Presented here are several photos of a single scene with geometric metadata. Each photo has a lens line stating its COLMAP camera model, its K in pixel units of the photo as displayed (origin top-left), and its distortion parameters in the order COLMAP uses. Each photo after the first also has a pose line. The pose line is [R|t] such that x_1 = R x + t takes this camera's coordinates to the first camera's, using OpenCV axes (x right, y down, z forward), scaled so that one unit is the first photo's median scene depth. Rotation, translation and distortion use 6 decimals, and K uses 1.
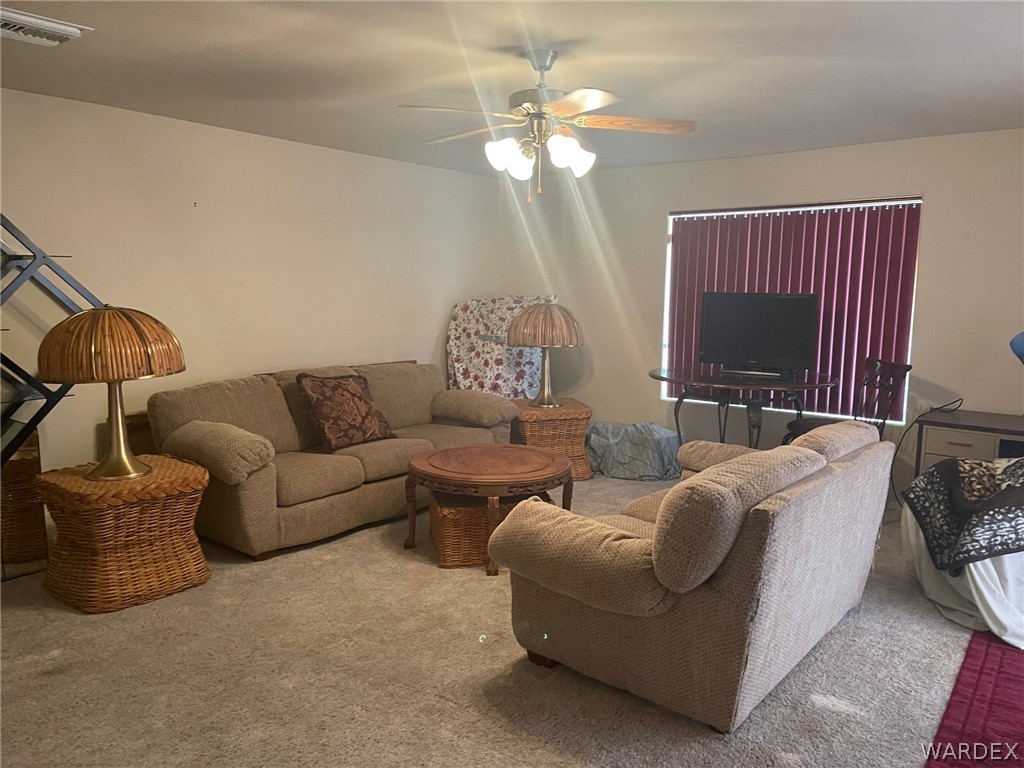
lens RADIAL K [[769.0, 0, 512.0], [0, 769.0, 384.0], [0, 0, 1]] dist [0.053942, -0.000091]
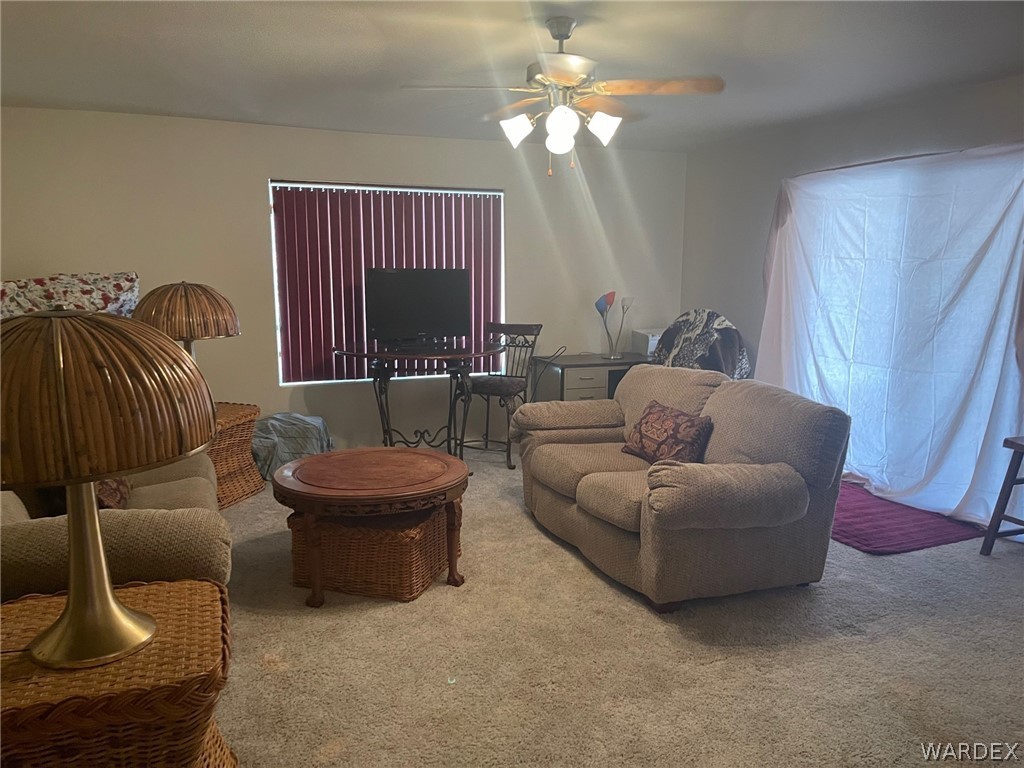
lens RADIAL K [[784.1, 0, 512.0], [0, 784.1, 384.0], [0, 0, 1]] dist [0.002872, -0.004882]
pose [[0.495940, -0.135569, 0.857709, -0.566531], [0.110726, 0.989548, 0.092384, -0.046200], [-0.861268, 0.049153, 0.505767, 0.363146]]
